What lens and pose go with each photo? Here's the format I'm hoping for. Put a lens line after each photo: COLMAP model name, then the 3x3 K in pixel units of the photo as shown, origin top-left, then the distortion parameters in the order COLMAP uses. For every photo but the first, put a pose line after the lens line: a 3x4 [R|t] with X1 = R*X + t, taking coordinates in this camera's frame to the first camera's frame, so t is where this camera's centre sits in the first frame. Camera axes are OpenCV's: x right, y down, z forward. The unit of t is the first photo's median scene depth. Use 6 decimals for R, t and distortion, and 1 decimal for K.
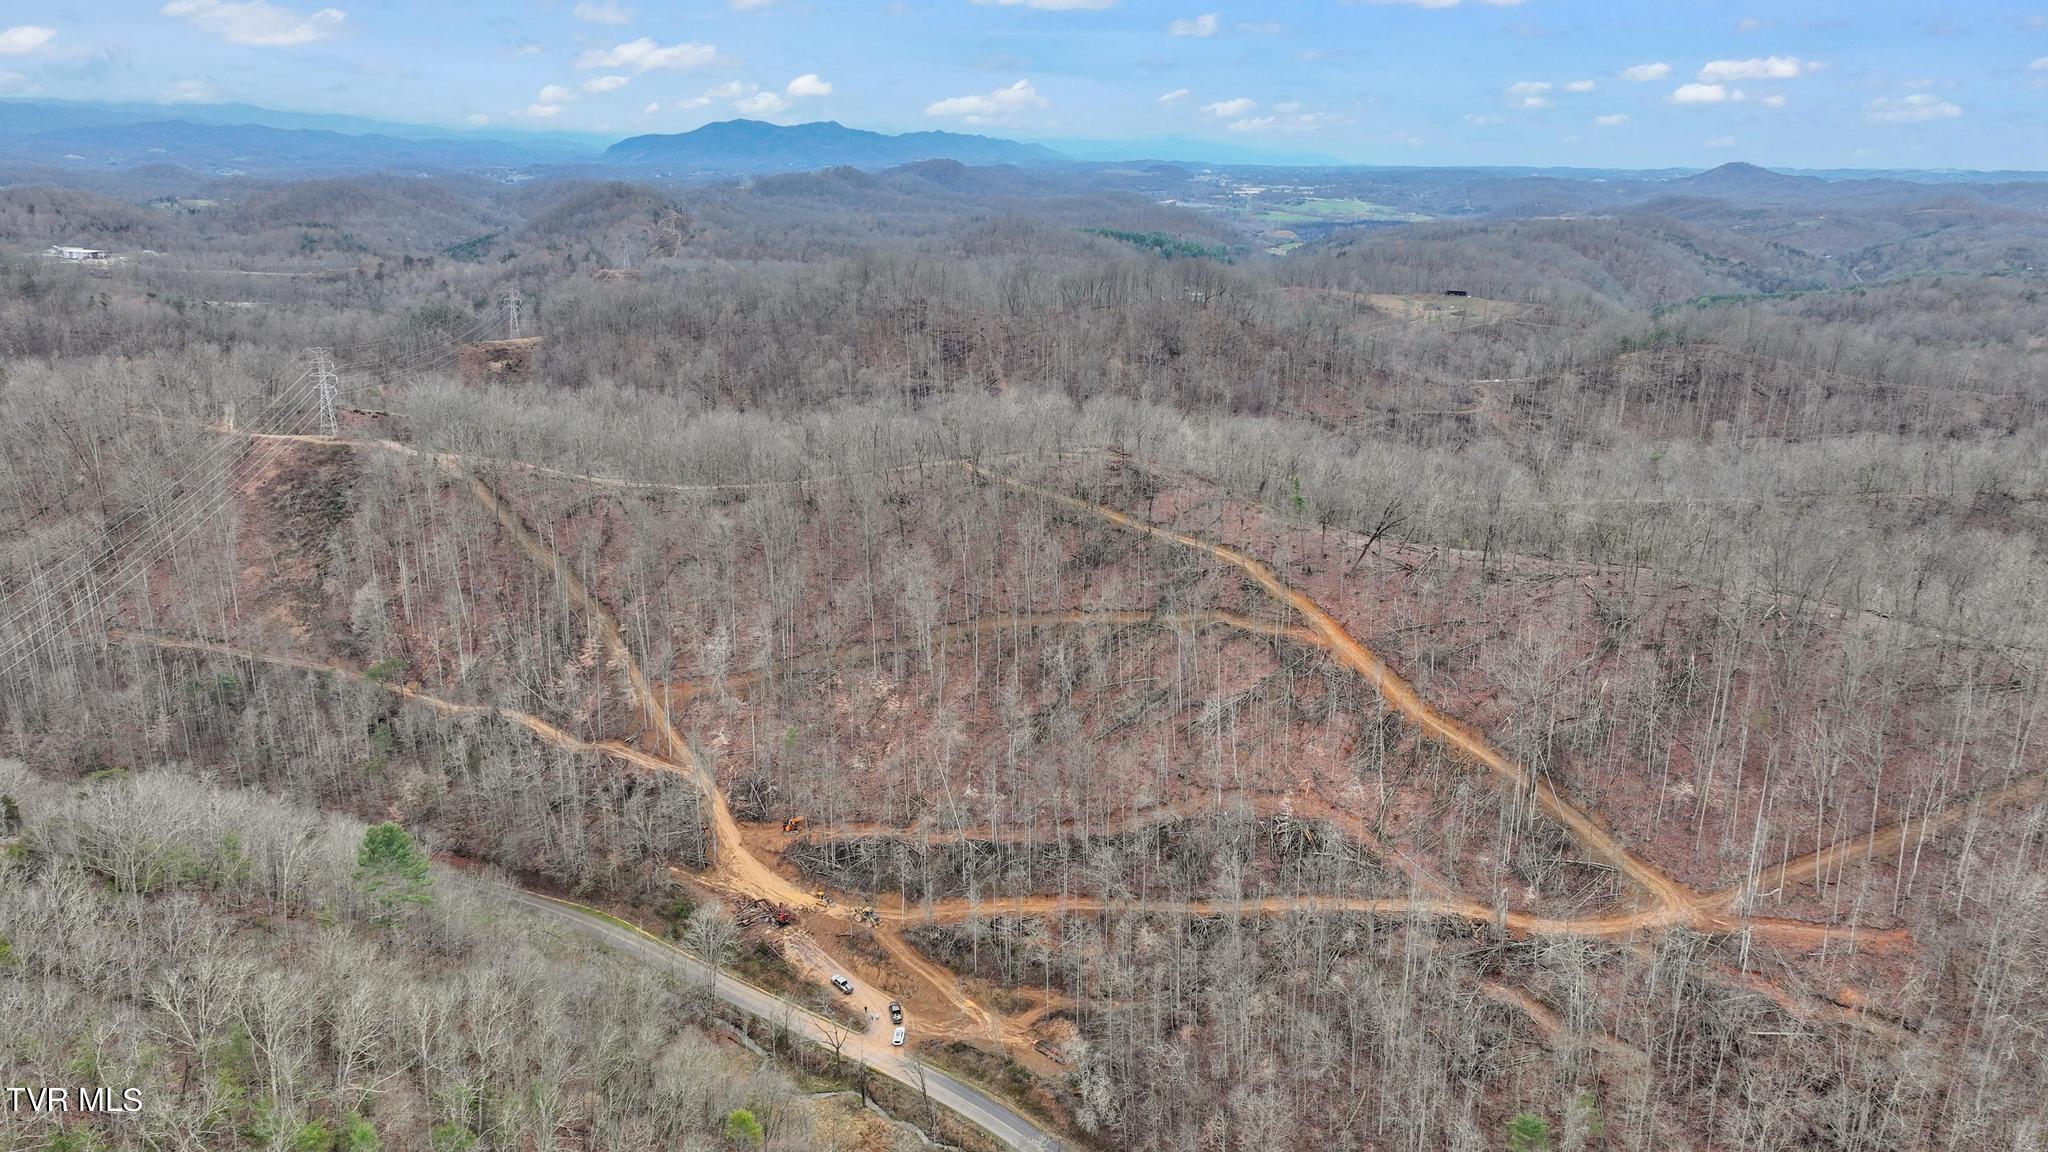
lens RADIAL K [[1448.5, 0, 1023.2], [0, 1448.5, 570.4], [0, 0, 1]] dist [0.005439, 0.005324]
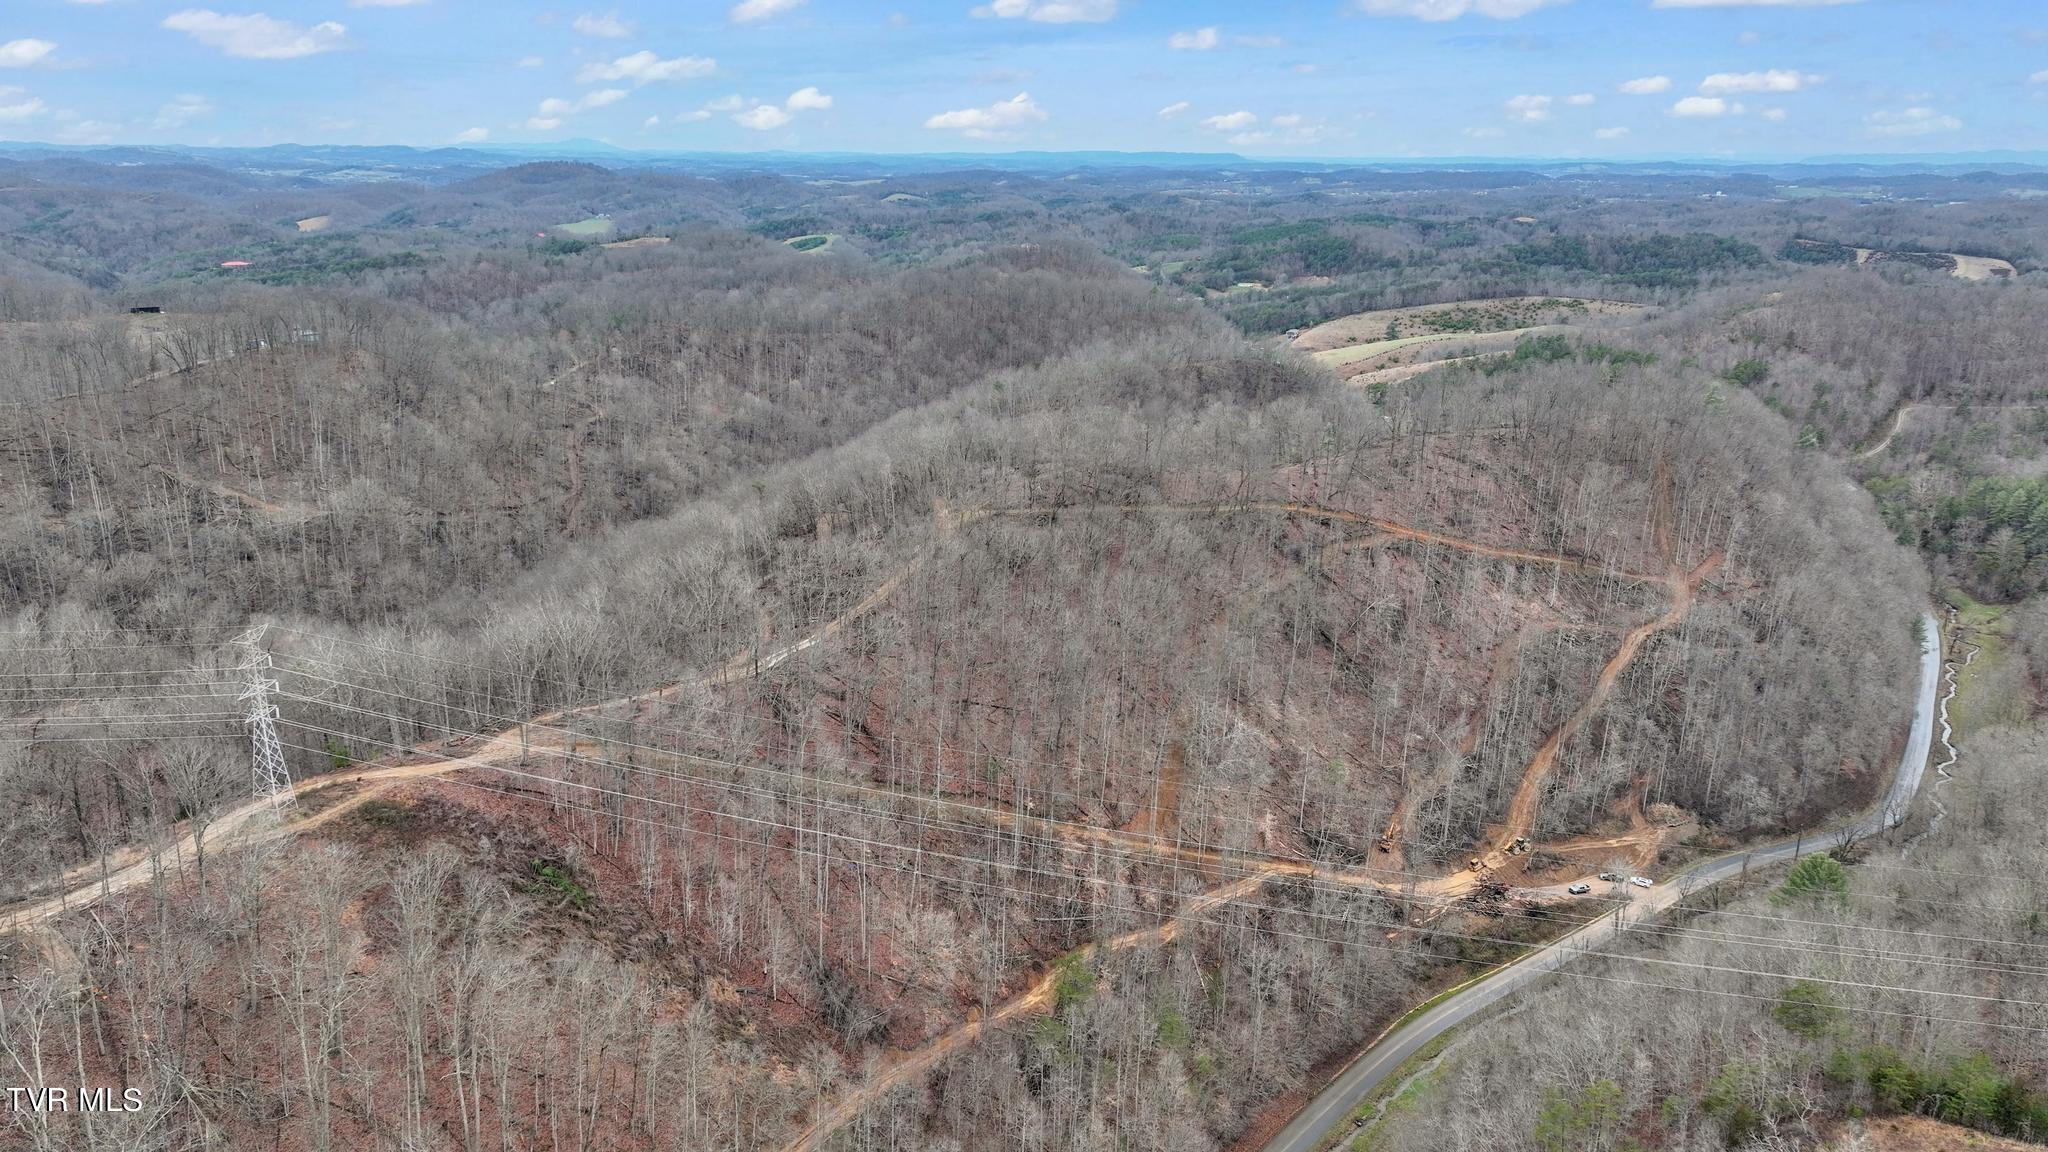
lens RADIAL K [[1448.5, 0, 1026.5], [0, 1448.5, 594.7], [0, 0, 1]] dist [0.005439, 0.005324]
pose [[0.328633, -0.311114, 0.891745, -1.147013], [0.275259, 0.934748, 0.224677, -0.297556], [-0.903456, 0.171624, 0.392826, 0.834067]]
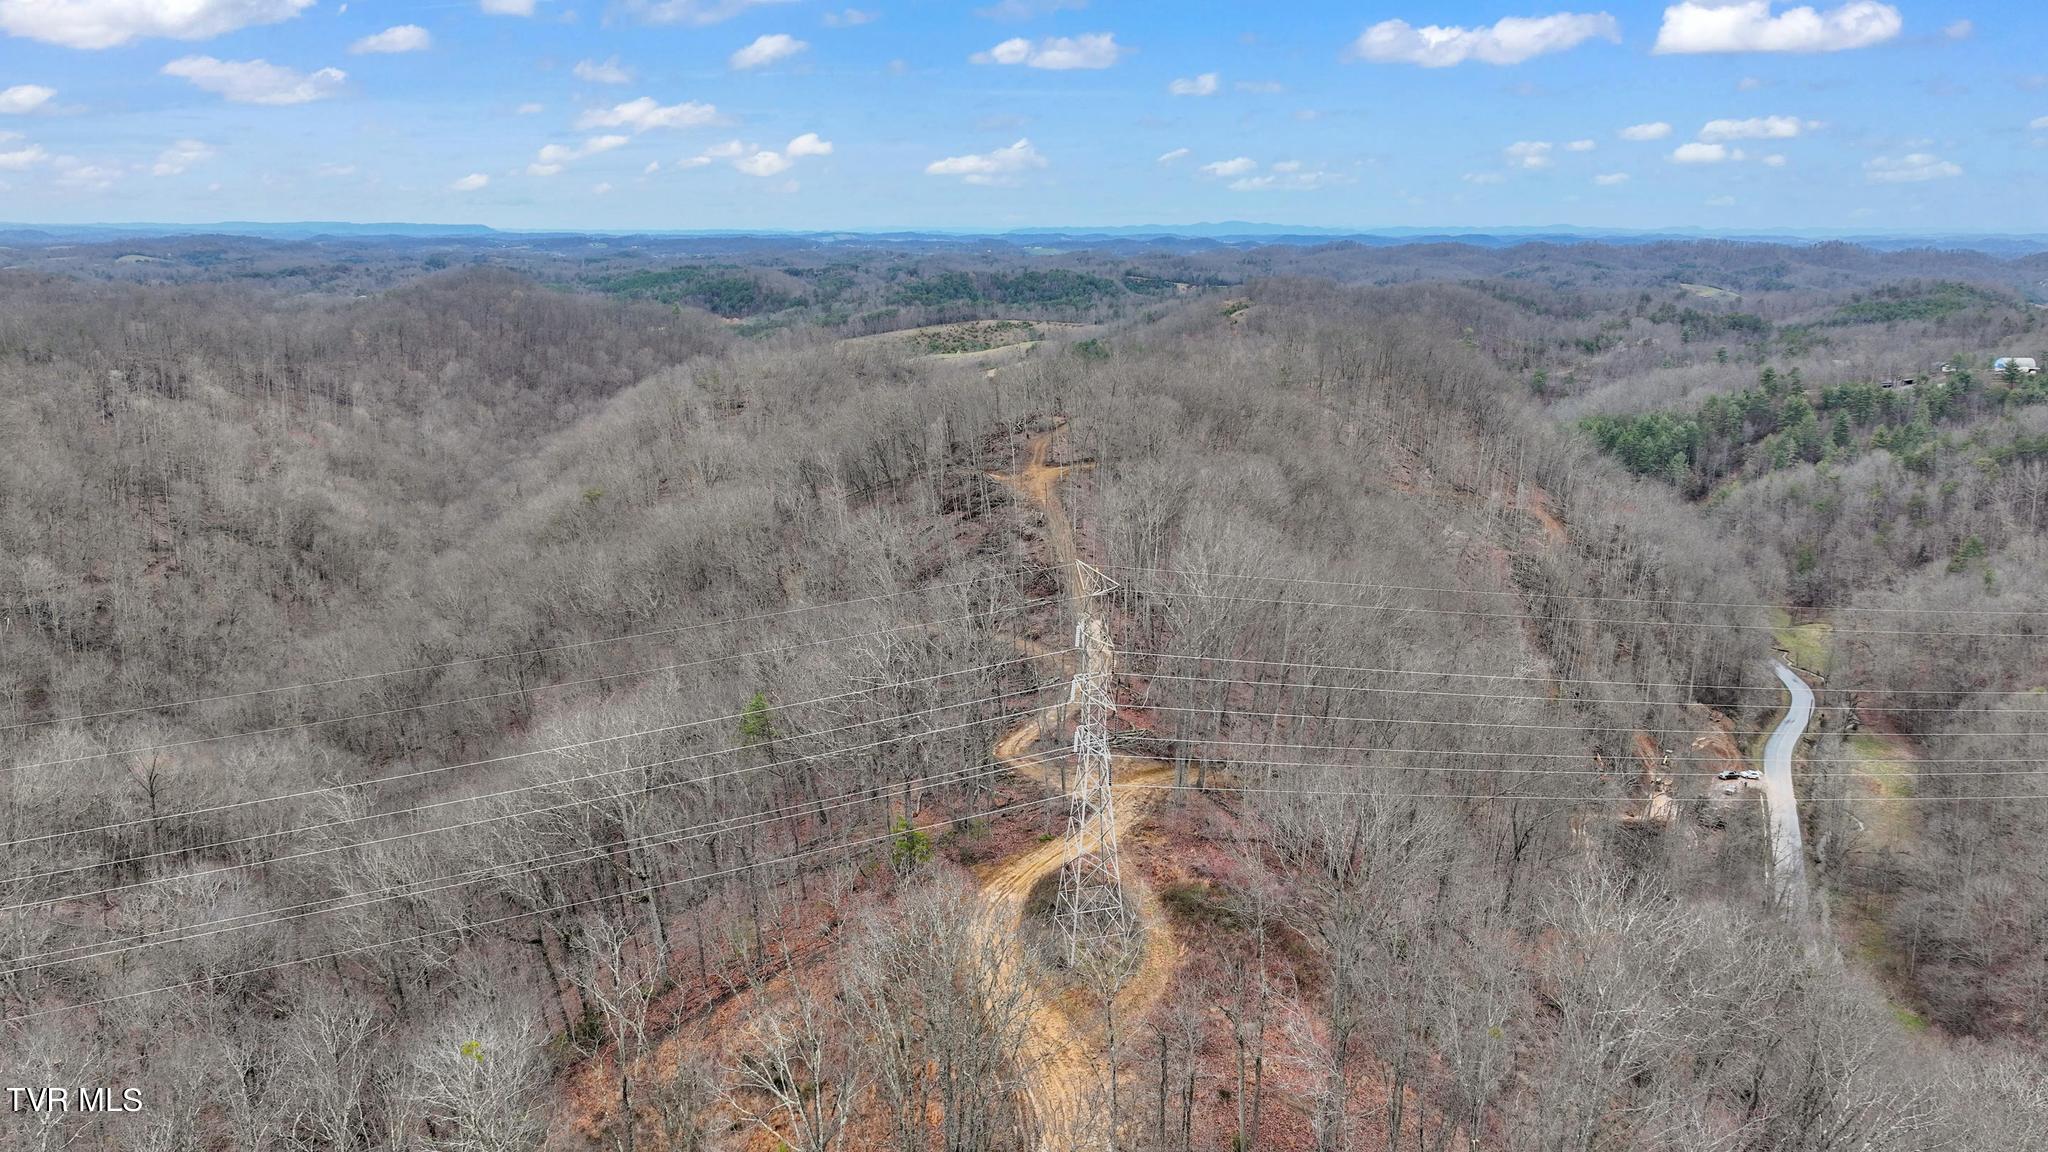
lens RADIAL K [[1448.5, 0, 1017.2], [0, 1448.5, 575.2], [0, 0, 1]] dist [0.005439, 0.005324]
pose [[-0.150031, -0.267831, 0.951713, -1.002741], [0.270186, 0.914859, 0.300053, -0.335708], [-0.951047, 0.302157, -0.064893, 1.432506]]
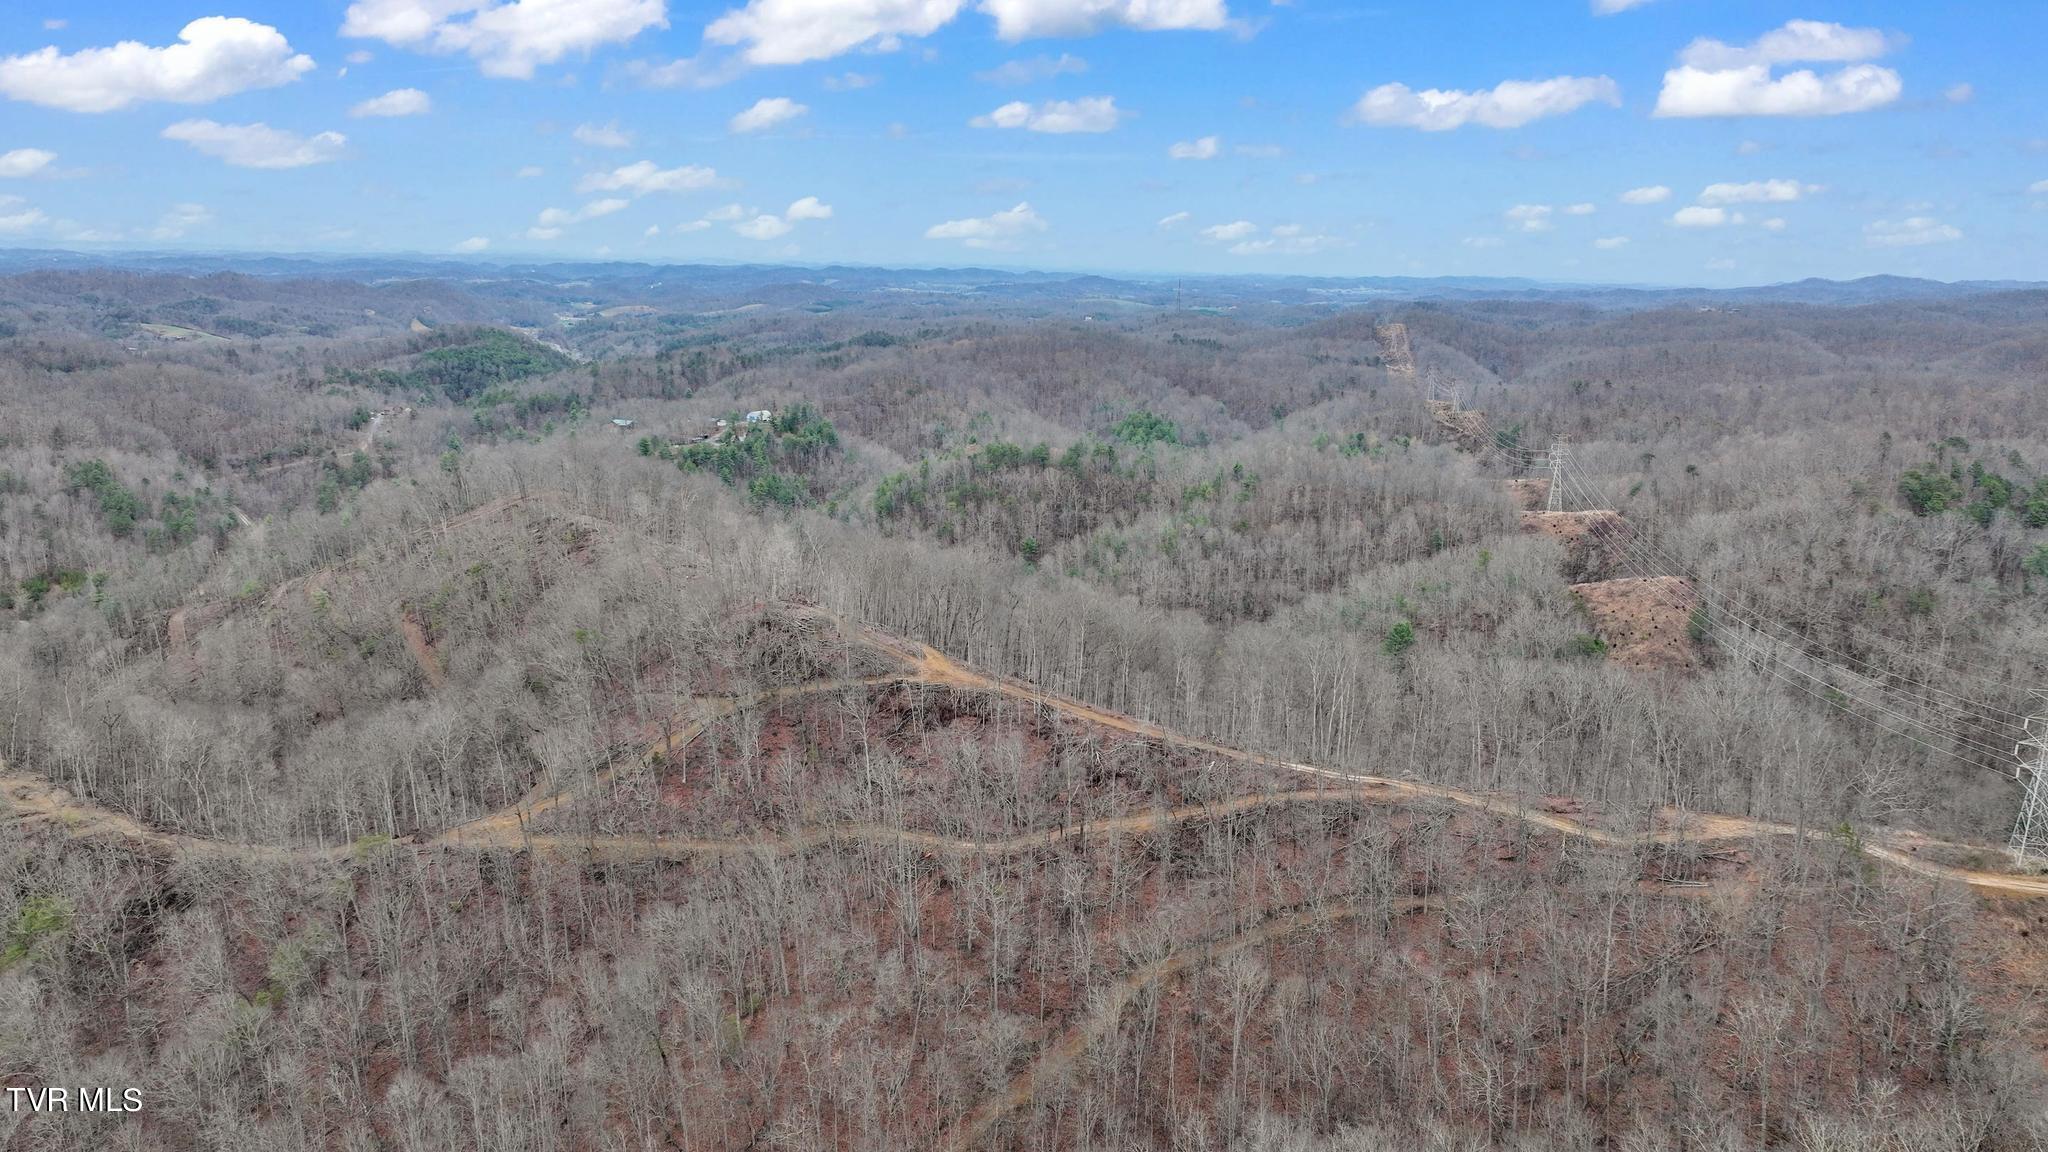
lens RADIAL K [[1448.5, 0, 1033.4], [0, 1448.5, 578.5], [0, 0, 1]] dist [0.005439, 0.005324]
pose [[-0.939497, -0.128336, 0.317608, -0.459018], [0.040971, 0.878418, 0.476134, -0.643707], [-0.340098, 0.460339, -0.820013, 2.125669]]
